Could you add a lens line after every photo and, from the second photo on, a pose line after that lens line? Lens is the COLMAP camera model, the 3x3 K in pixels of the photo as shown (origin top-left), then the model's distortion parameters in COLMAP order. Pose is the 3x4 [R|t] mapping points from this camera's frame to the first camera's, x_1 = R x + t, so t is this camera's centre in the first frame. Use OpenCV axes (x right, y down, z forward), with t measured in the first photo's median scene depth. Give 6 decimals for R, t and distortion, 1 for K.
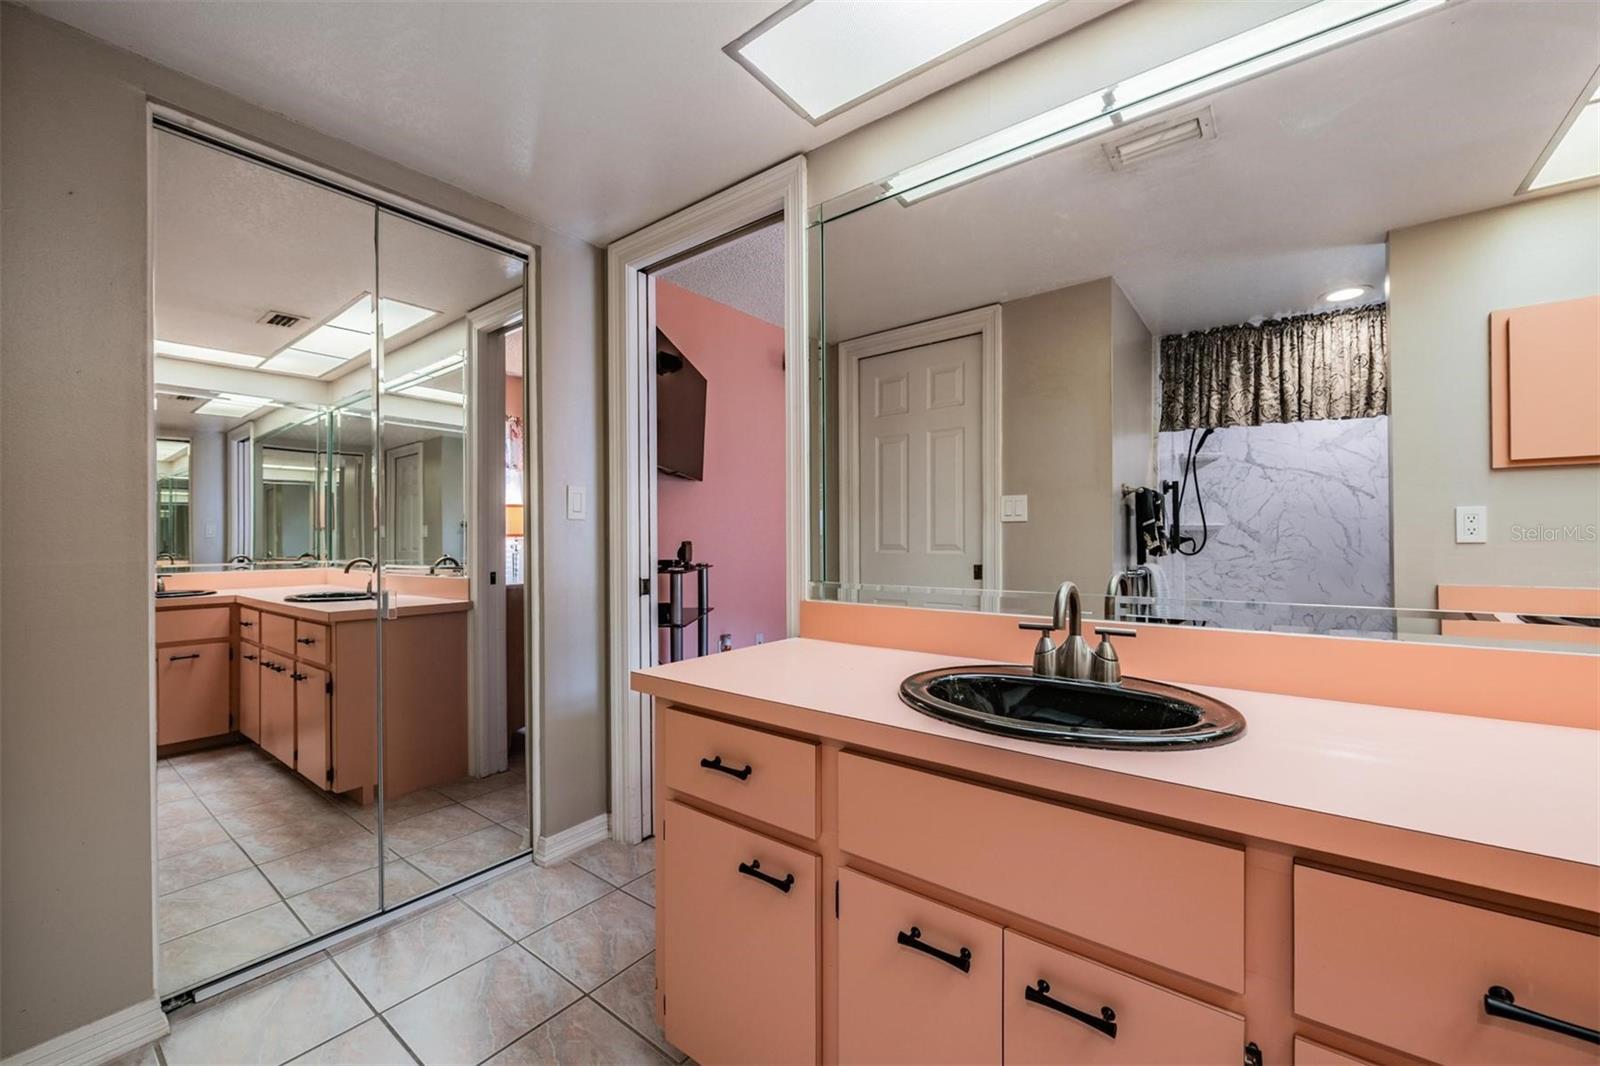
lens RADIAL K [[627.1, 0, 799.6], [0, 627.1, 536.6], [0, 0, 1]] dist [-0.000406, -0.003653]
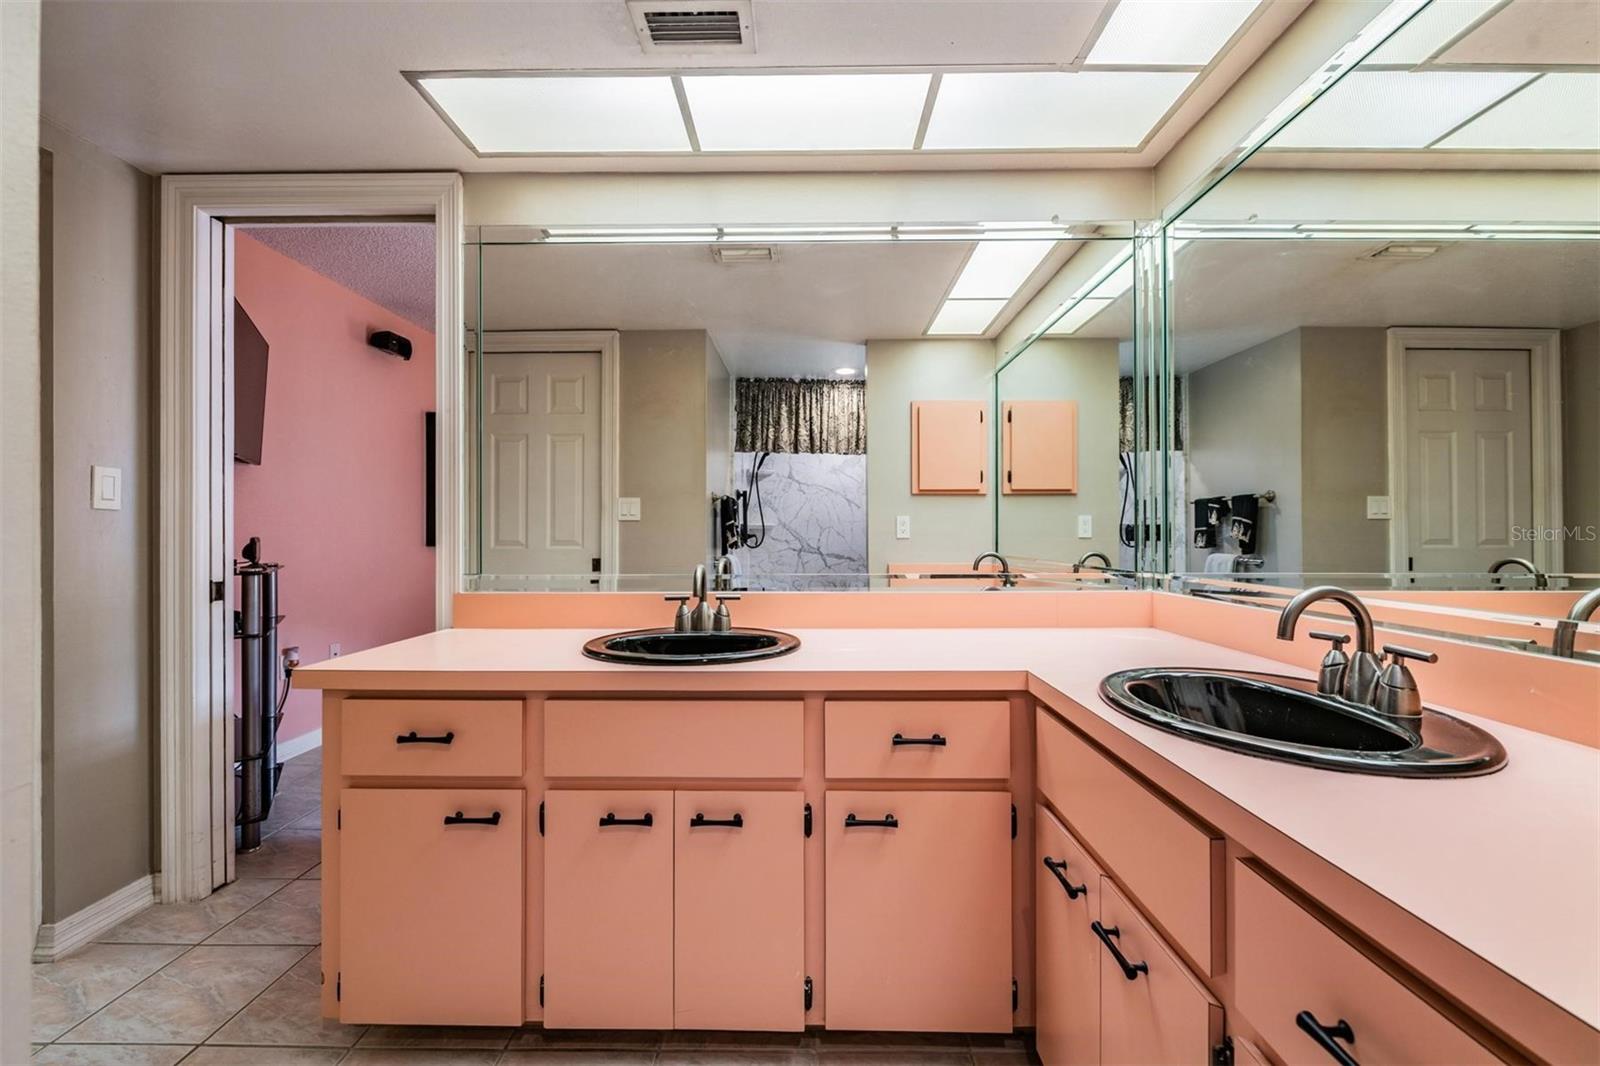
lens RADIAL K [[635.1, 0, 799.7], [0, 635.1, 527.4], [0, 0, 1]] dist [-0.011406, -0.000383]
pose [[0.798378, 0.009195, 0.602087, -0.127388], [-0.003602, 0.999938, -0.010495, 0.000244], [-0.602146, 0.006210, 0.798362, -0.146145]]
